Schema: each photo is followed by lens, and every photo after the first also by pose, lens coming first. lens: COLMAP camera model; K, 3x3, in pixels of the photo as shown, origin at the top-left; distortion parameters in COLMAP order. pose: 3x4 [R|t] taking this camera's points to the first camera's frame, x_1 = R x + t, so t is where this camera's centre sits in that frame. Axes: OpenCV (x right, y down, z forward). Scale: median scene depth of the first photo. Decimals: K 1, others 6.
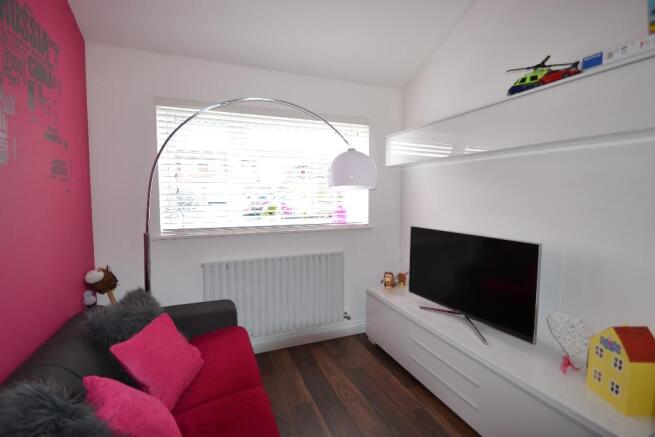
lens RADIAL K [[291.7, 0, 326.7], [0, 291.7, 208.9], [0, 0, 1]] dist [-0.000054, -0.015465]
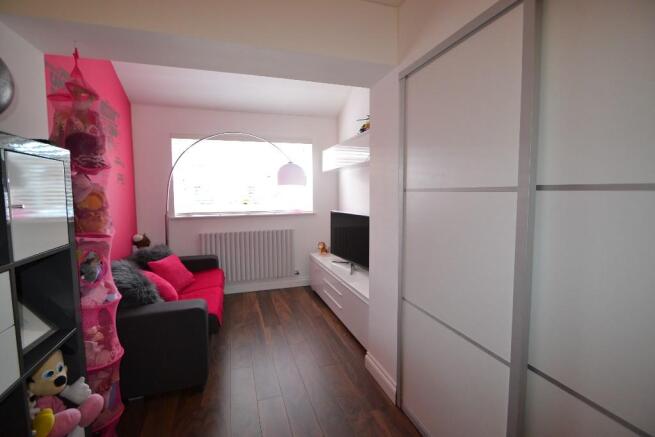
lens RADIAL K [[290.8, 0, 319.5], [0, 290.8, 210.1], [0, 0, 1]] dist [0.003770, -0.009894]
pose [[0.996826, -0.004625, -0.079479, 0.385931], [0.005372, 0.999943, 0.009178, 0.044571], [0.079432, -0.009575, 0.996794, -0.589932]]
